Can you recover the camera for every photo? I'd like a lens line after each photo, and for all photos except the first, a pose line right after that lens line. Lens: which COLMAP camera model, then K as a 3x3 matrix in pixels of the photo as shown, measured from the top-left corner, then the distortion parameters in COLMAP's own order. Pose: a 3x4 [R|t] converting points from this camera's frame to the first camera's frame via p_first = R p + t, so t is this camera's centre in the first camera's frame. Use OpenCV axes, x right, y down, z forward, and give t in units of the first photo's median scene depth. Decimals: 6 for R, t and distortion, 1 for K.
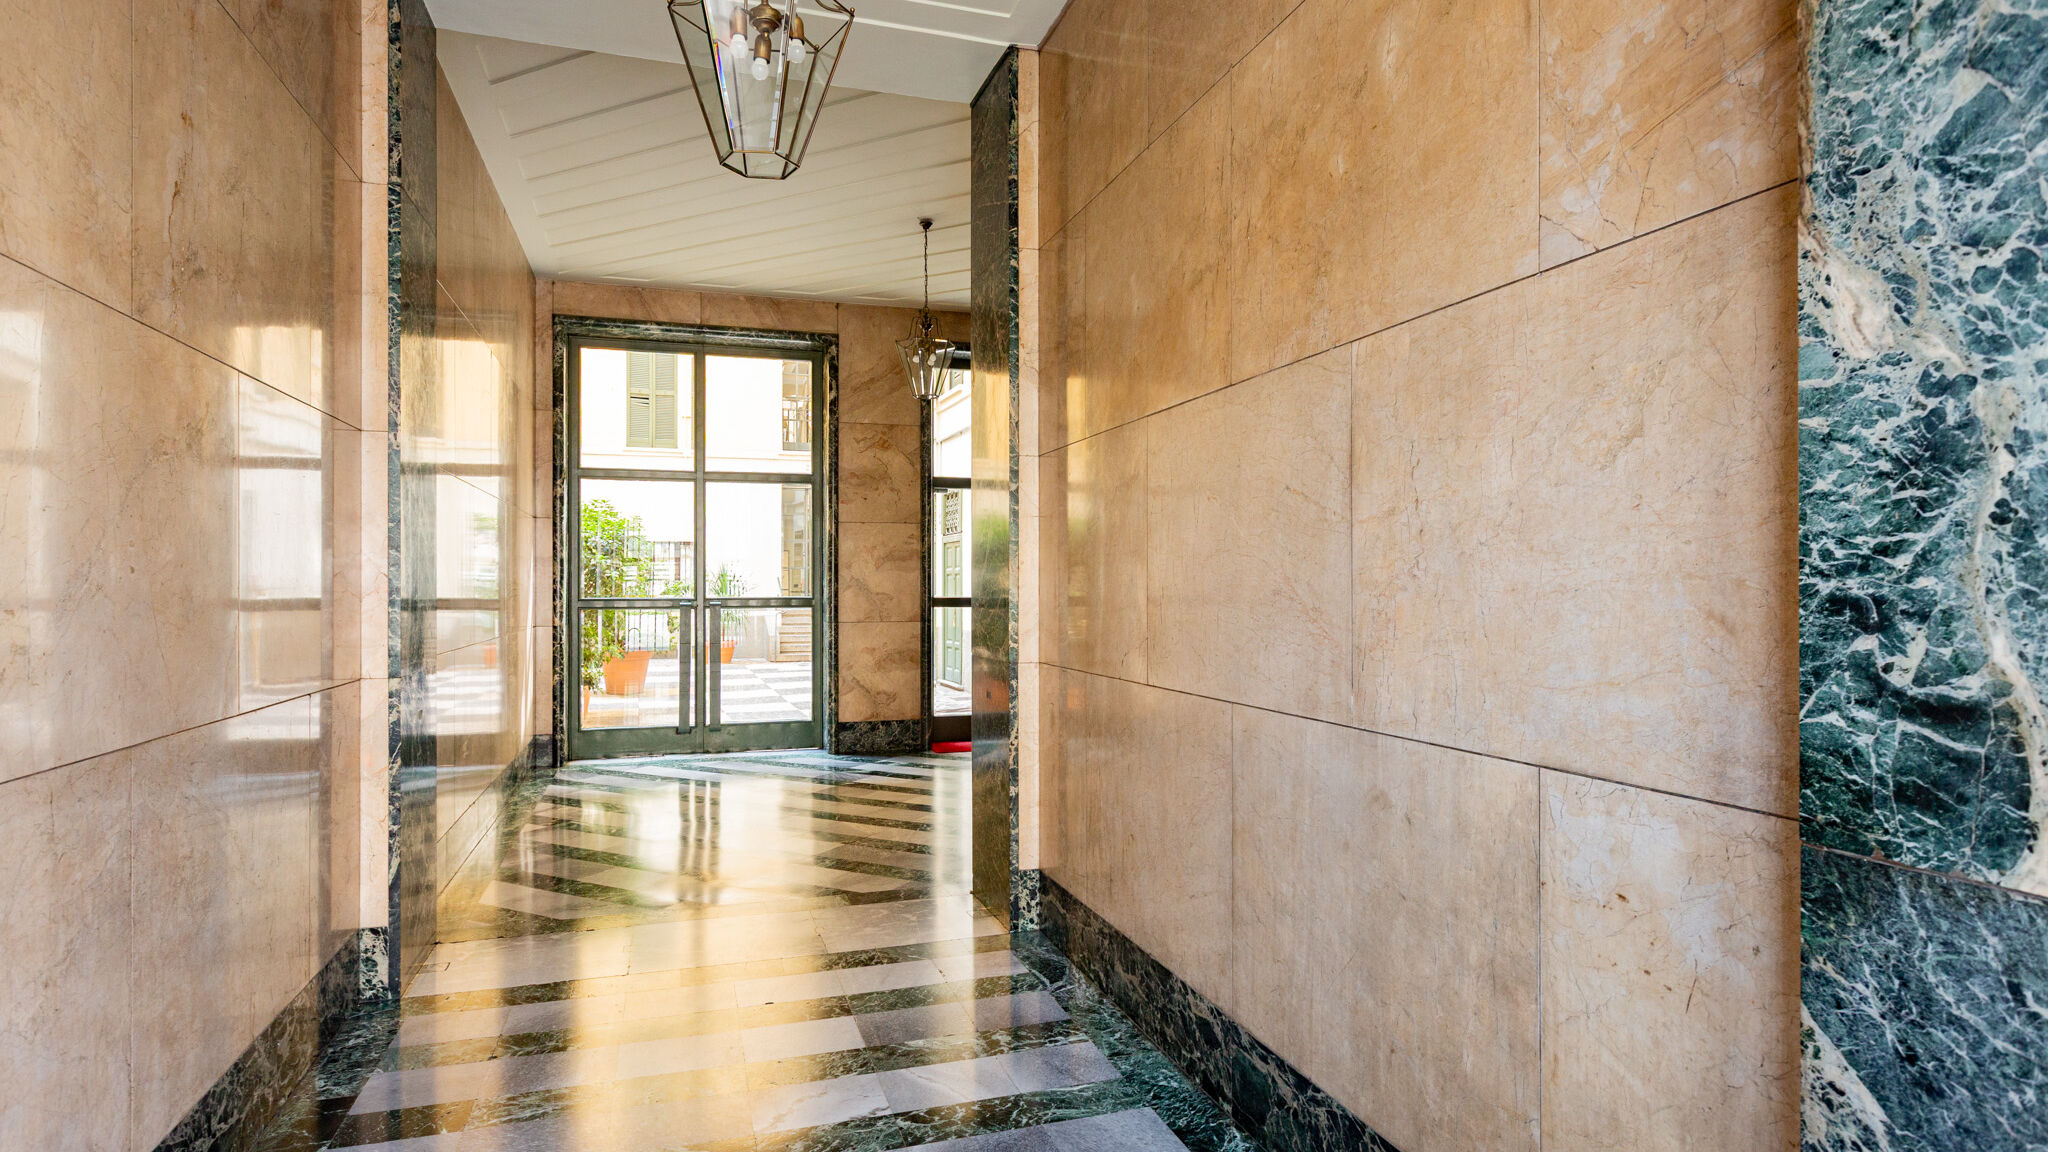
lens RADIAL K [[1114.7, 0, 1018.2], [0, 1114.7, 572.4], [0, 0, 1]] dist [0.000218, 0.000081]
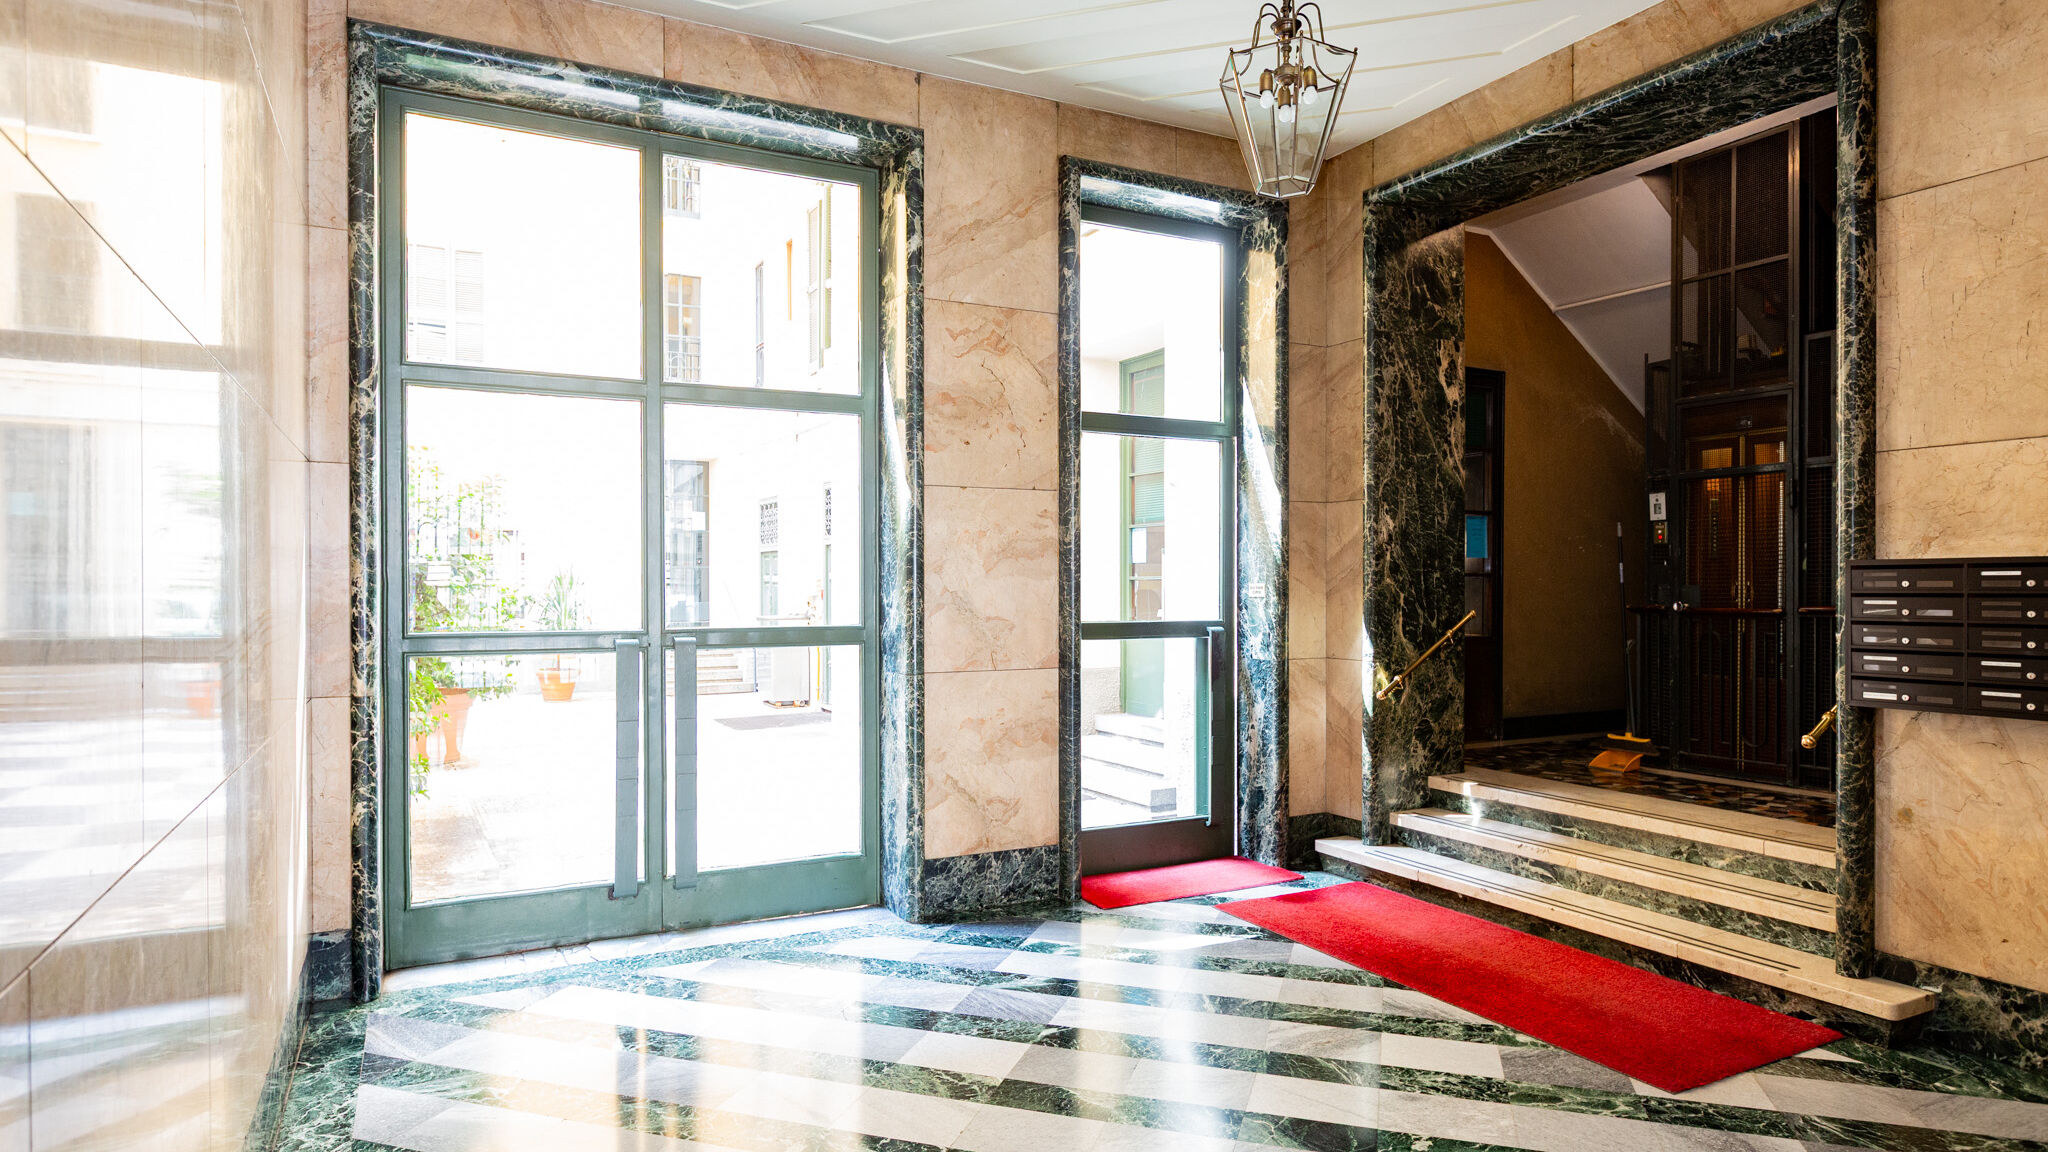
lens RADIAL K [[1181.7, 0, 1034.3], [0, 1181.7, 588.2], [0, 0, 1]] dist [-0.007070, 0.000234]
pose [[0.986389, -0.000099, 0.164426, -0.201446], [-0.002332, 0.999891, 0.014589, -0.004343], [-0.164410, -0.014774, 0.986281, 0.435437]]
